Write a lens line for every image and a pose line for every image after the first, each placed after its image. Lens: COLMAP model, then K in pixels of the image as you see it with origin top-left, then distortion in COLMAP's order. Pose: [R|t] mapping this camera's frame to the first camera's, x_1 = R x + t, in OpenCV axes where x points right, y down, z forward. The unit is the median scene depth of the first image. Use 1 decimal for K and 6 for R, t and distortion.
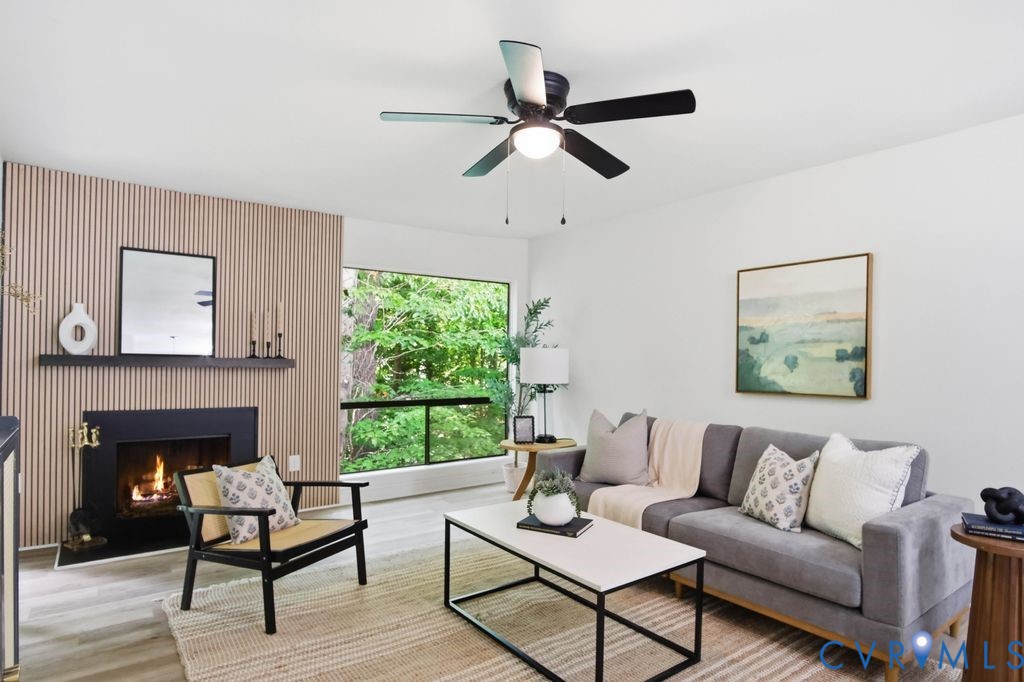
lens RADIAL K [[562.9, 0, 511.1], [0, 562.9, 360.1], [0, 0, 1]] dist [-0.021444, 0.002212]
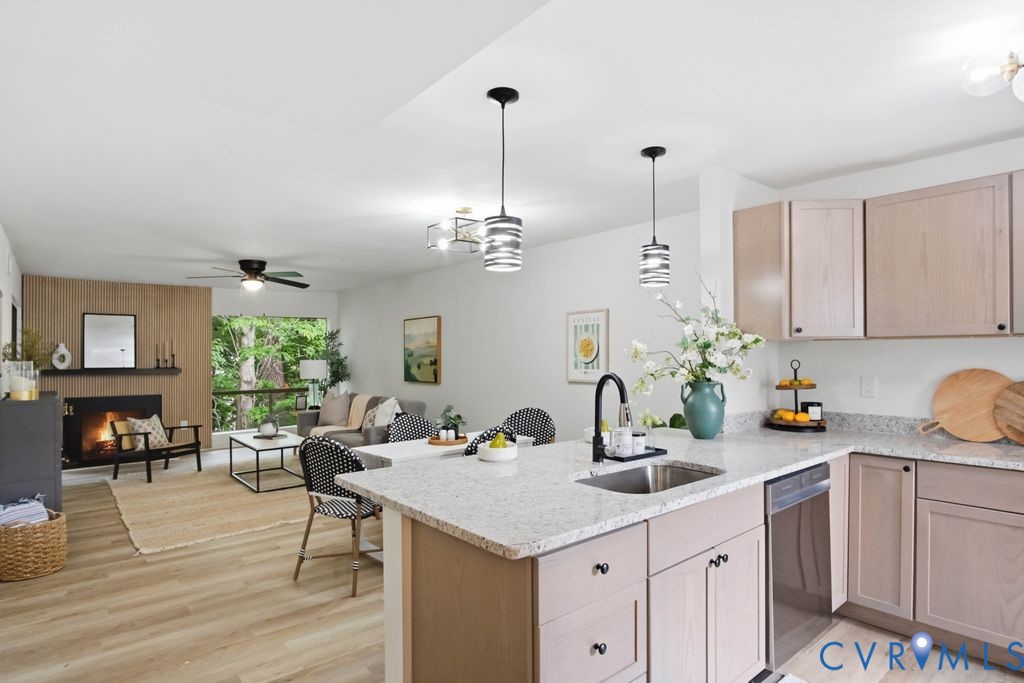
lens RADIAL K [[545.8, 0, 523.5], [0, 545.8, 353.7], [0, 0, 1]] dist [-0.023971, 0.000983]
pose [[0.996881, -0.018810, 0.076645, 0.729622], [0.018910, 0.999821, -0.000582, -0.033795], [-0.076620, 0.002030, 0.997058, -1.050230]]
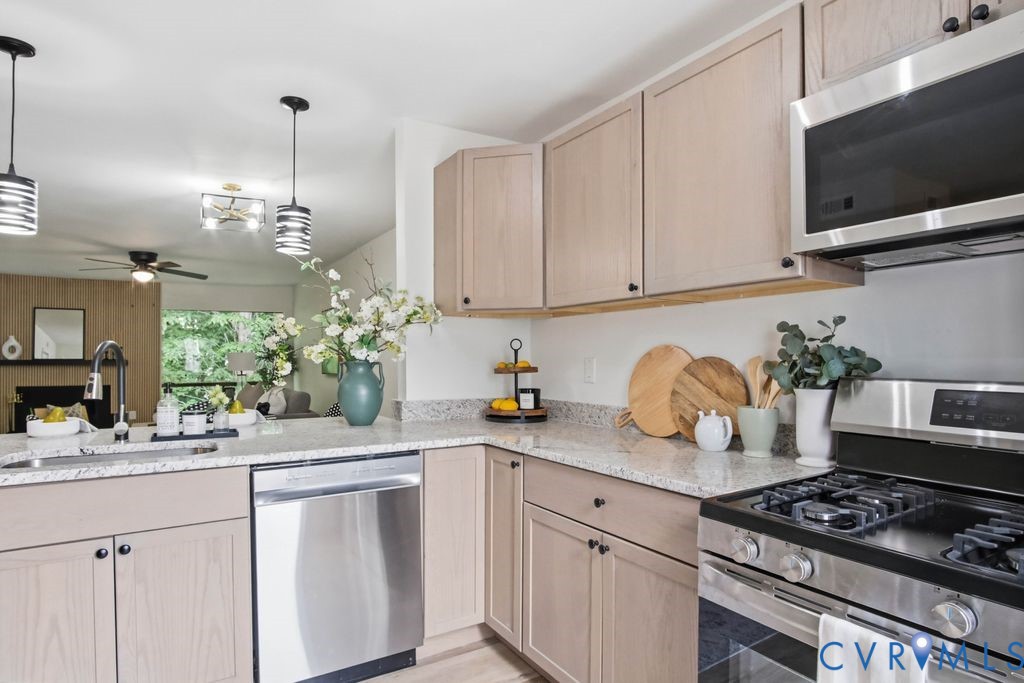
lens RADIAL K [[562.9, 0, 511.1], [0, 562.9, 360.6], [0, 0, 1]] dist [-0.021444, 0.002212]
pose [[0.997464, -0.015006, -0.069576, 1.280947], [0.015512, 0.999857, 0.006738, 0.008111], [0.069465, -0.007800, 0.997554, -0.989013]]
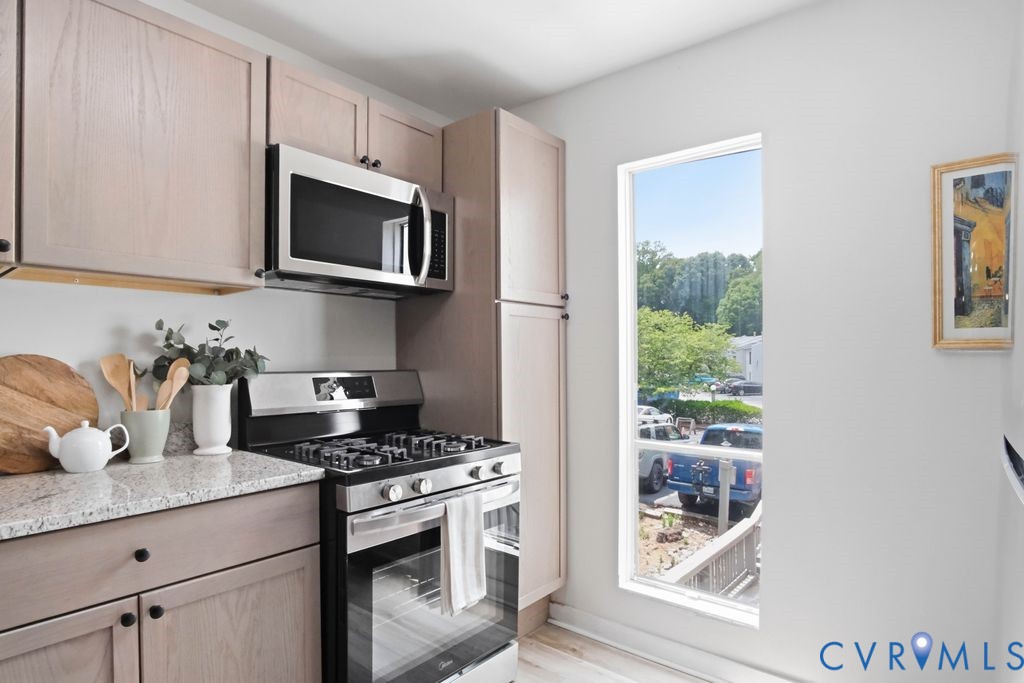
lens RADIAL K [[562.9, 0, 511.1], [0, 562.9, 360.6], [0, 0, 1]] dist [-0.021444, 0.002212]
pose [[-0.238310, -0.021242, 0.970957, 0.953606], [-0.006507, 0.999773, 0.020275, 0.004944], [-0.971167, -0.001486, -0.238394, -0.667608]]
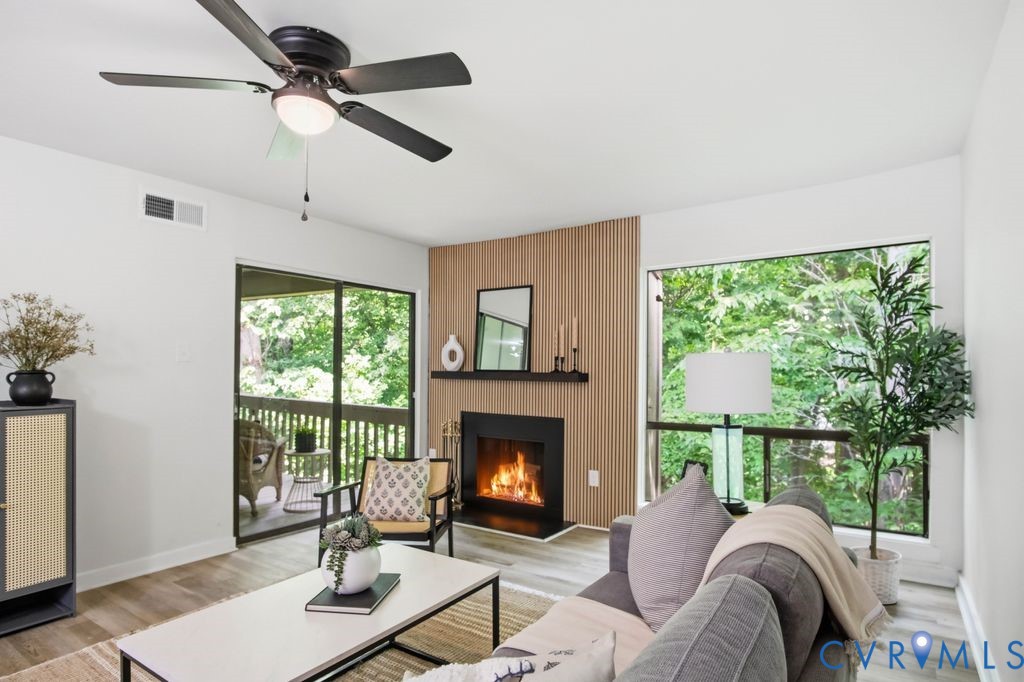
lens RADIAL K [[562.9, 0, 511.1], [0, 562.9, 360.1], [0, 0, 1]] dist [-0.021444, 0.002212]
pose [[0.335377, -0.020339, -0.941865, 0.633676], [0.005559, 0.999792, -0.019610, -0.008311], [0.942068, 0.001341, 0.335420, 0.657118]]
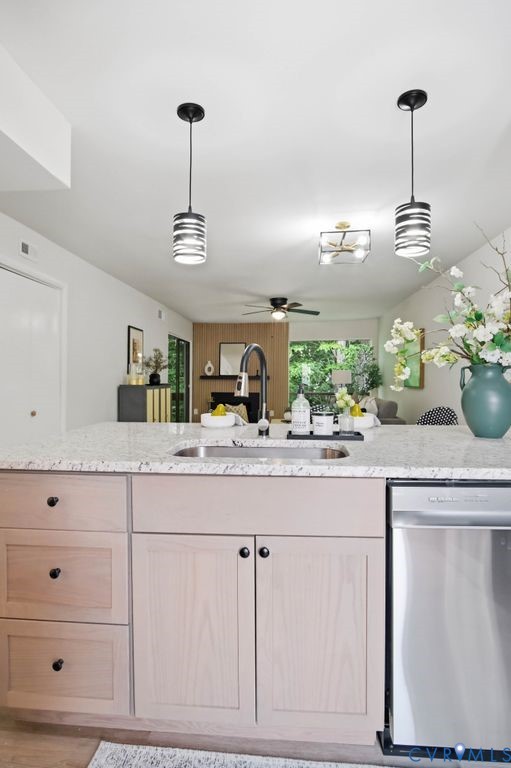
lens RADIAL K [[422.2, 0, 255.5], [0, 422.2, 384.0], [0, 0, 1]] dist [-0.021444, 0.002212]
pose [[0.761715, -0.004520, -0.647896, 1.148330], [0.012515, 0.999892, 0.007739, 0.025000], [0.647791, -0.014003, 0.761689, -0.821705]]
